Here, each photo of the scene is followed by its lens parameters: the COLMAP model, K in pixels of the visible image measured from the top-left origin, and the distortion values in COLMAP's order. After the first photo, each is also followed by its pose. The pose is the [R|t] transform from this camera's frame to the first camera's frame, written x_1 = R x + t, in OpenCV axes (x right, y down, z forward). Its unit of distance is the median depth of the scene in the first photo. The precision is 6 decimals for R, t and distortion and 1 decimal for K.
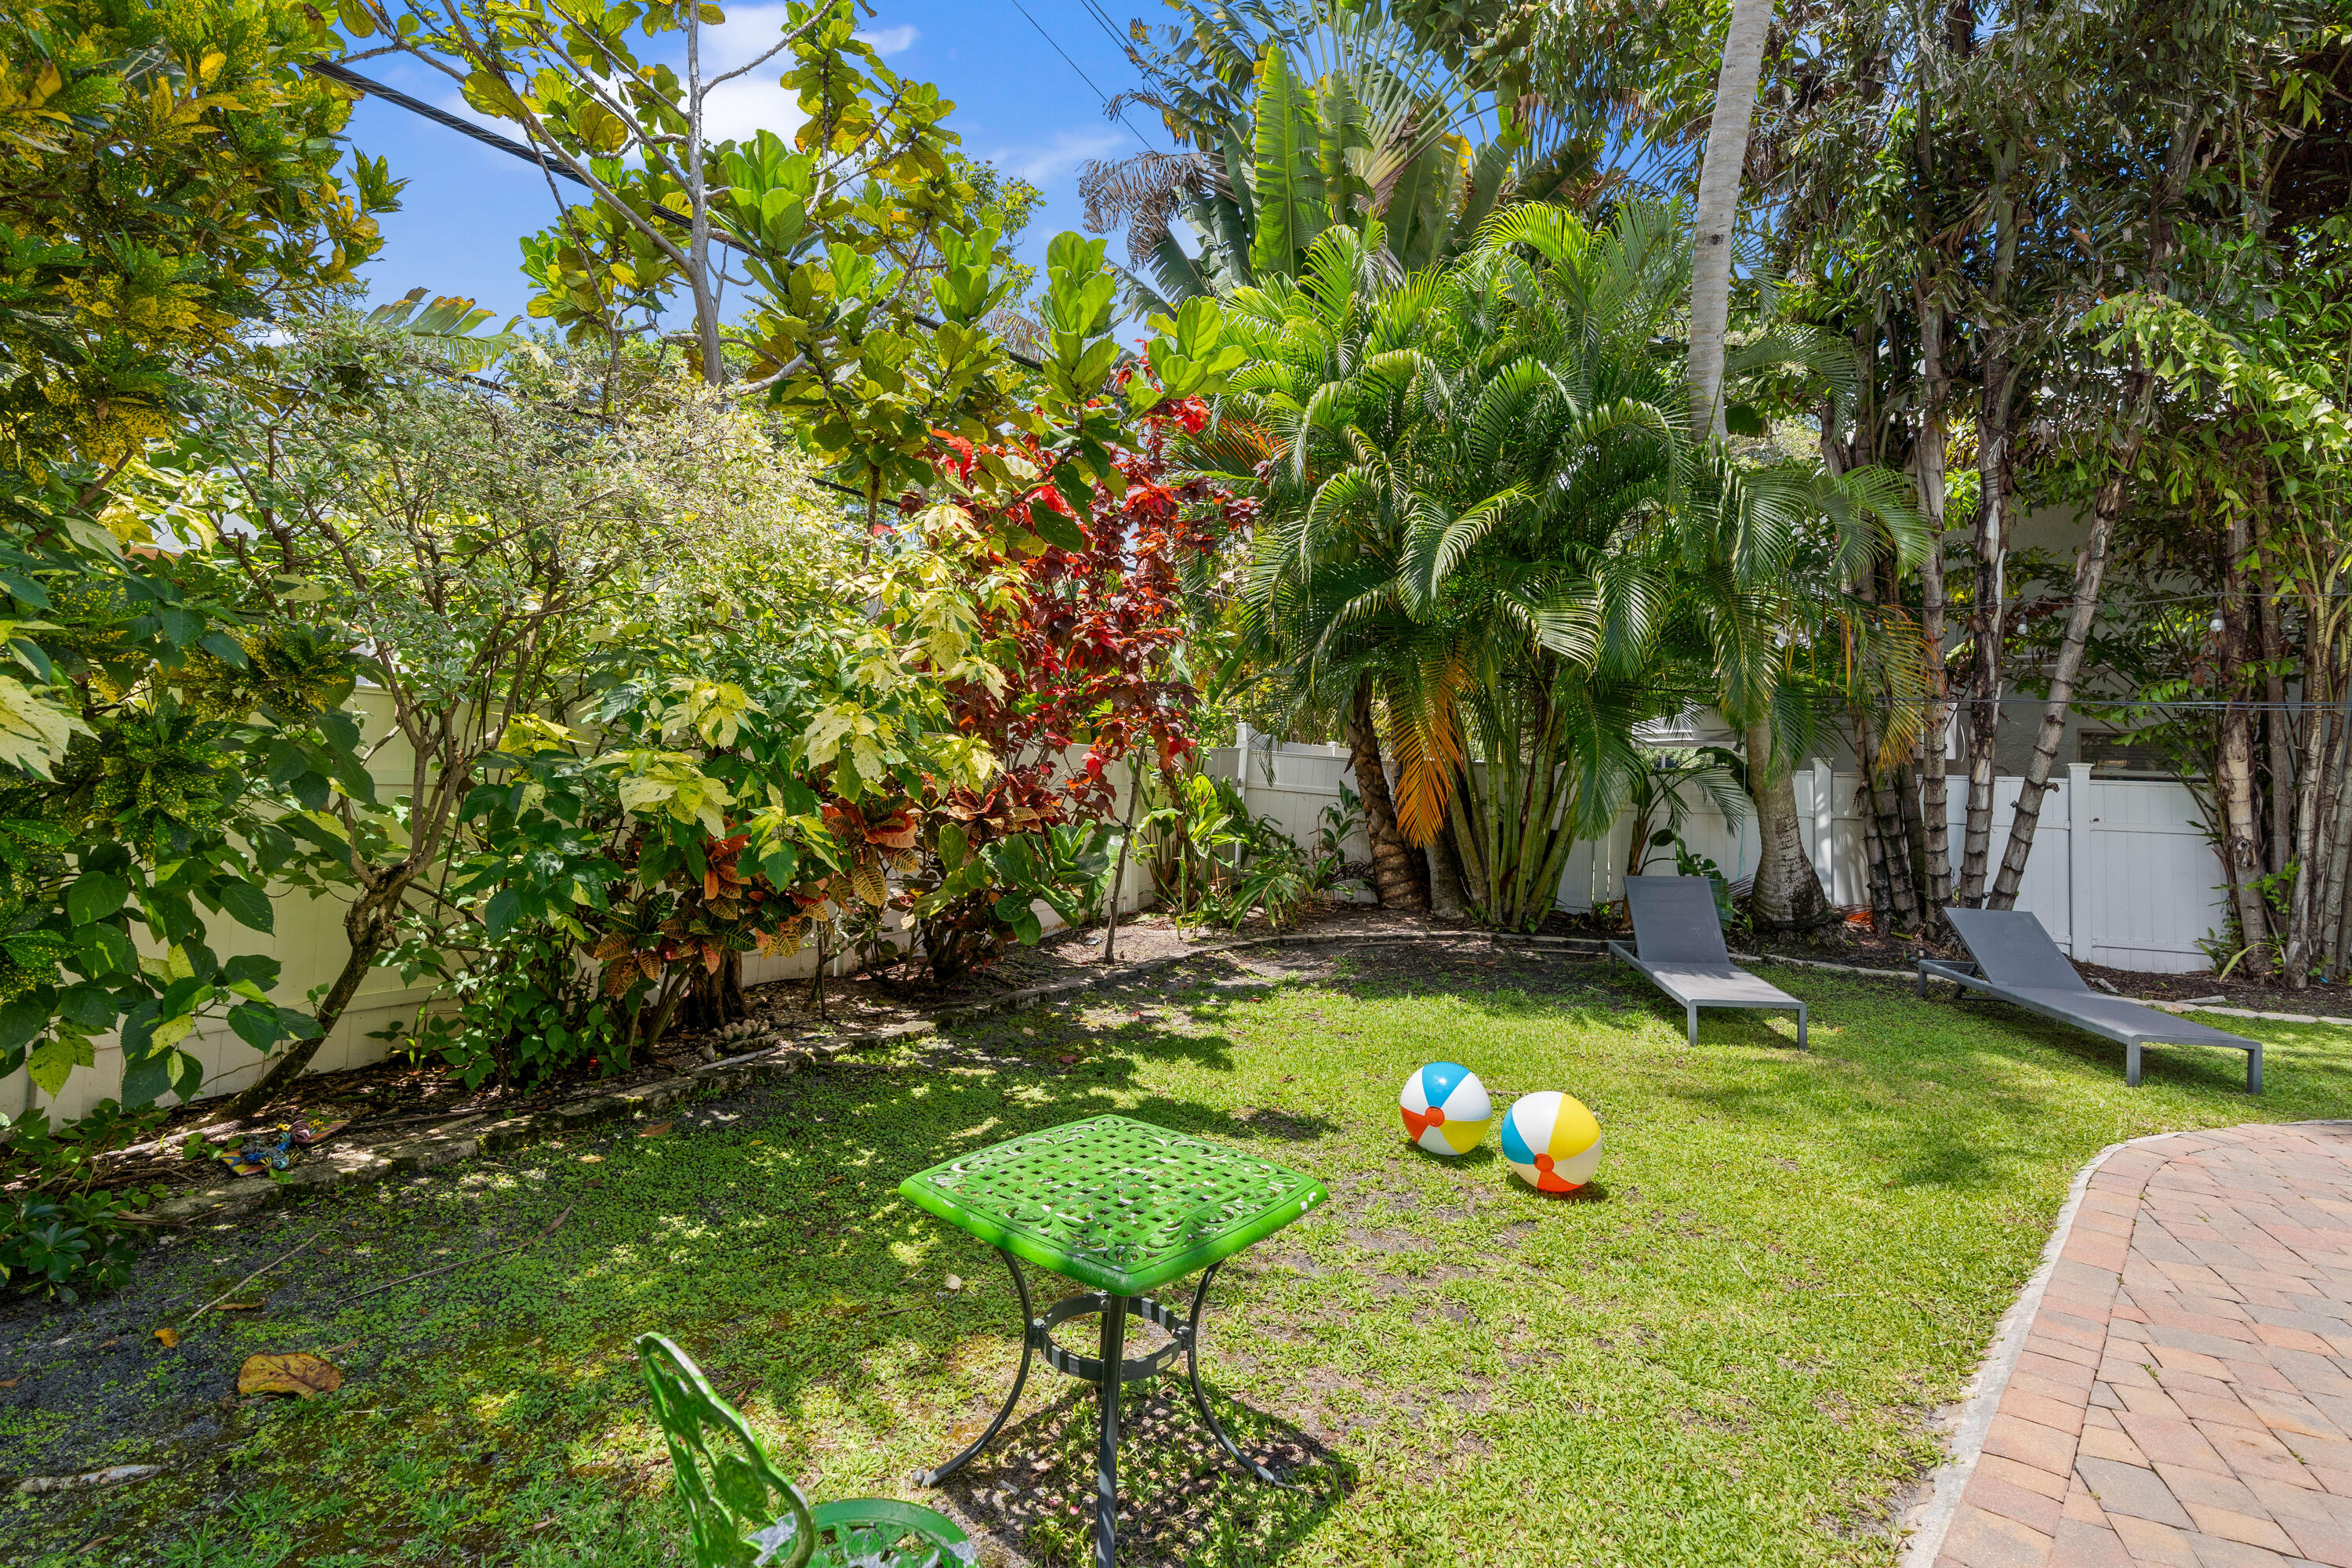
lens RADIAL K [[1117.8, 0, 1174.9], [0, 1117.8, 748.1], [0, 0, 1]] dist [-0.000765, 0.000220]
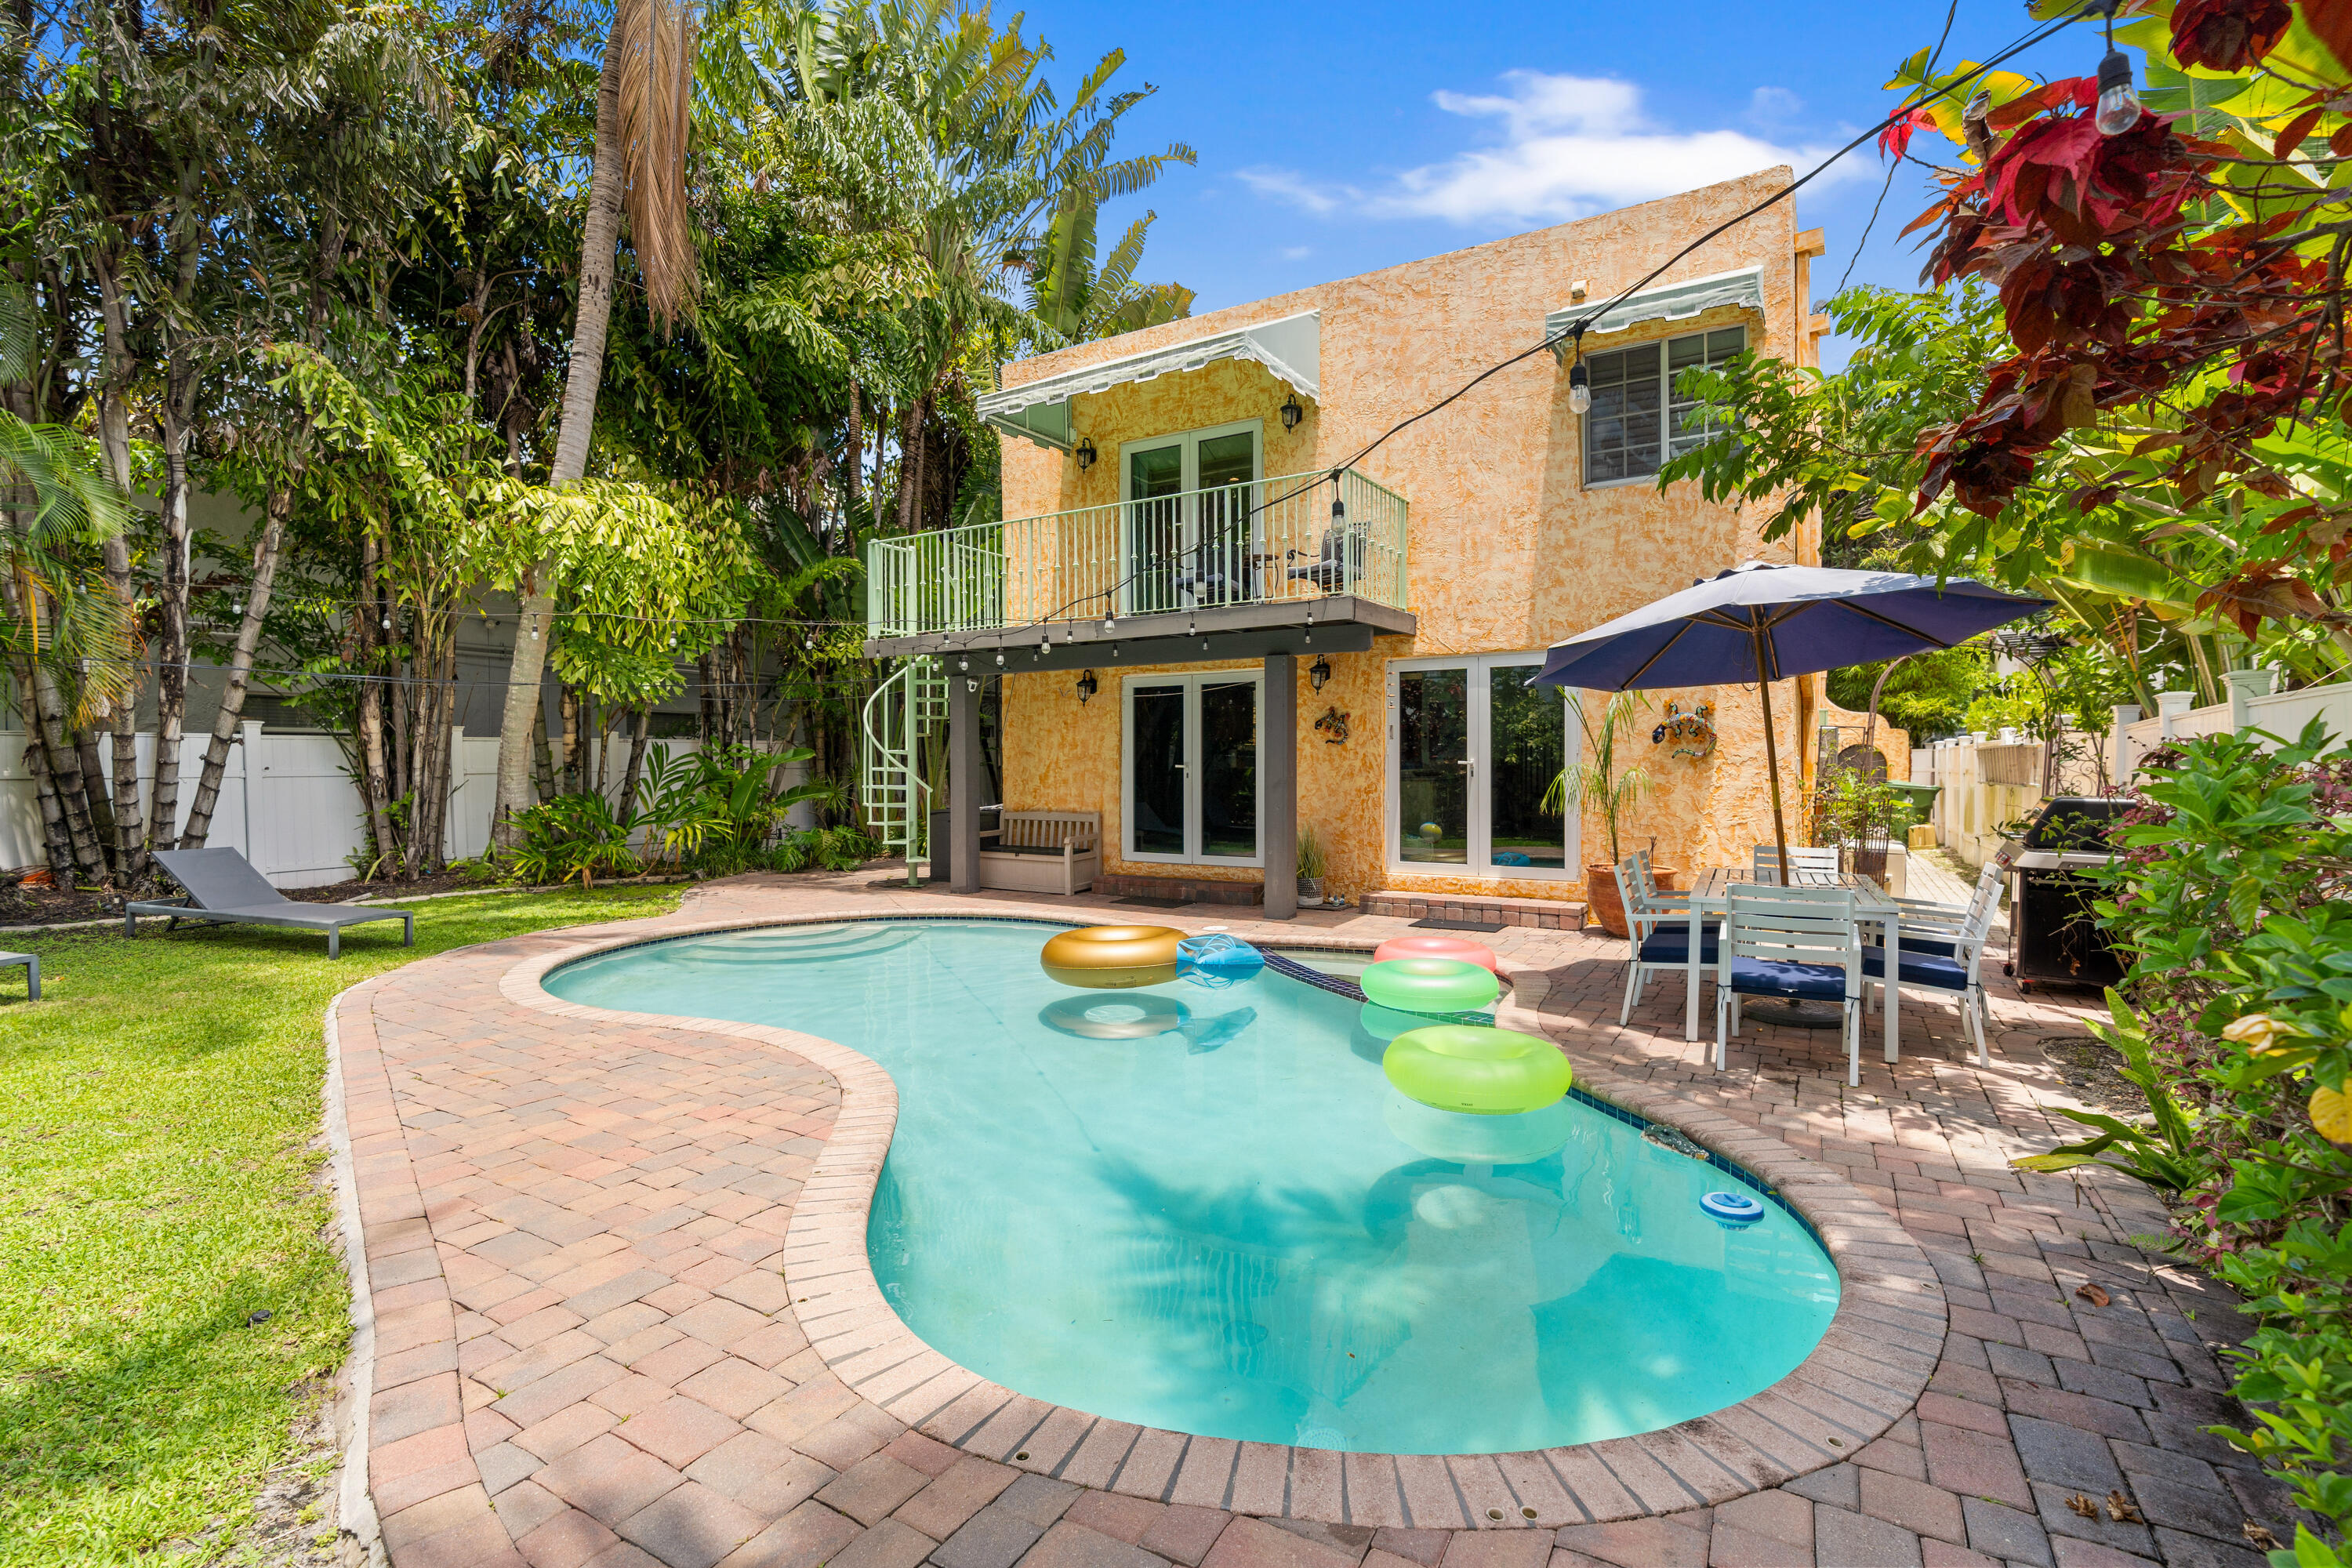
lens RADIAL K [[1117.8, 0, 1174.9], [0, 1117.8, 748.1], [0, 0, 1]] dist [-0.000765, 0.000220]
pose [[0.141737, -0.023971, 0.989614, -0.234397], [-0.015617, 0.999528, 0.026447, -0.004407], [-0.989781, -0.019203, 0.141296, -0.138702]]
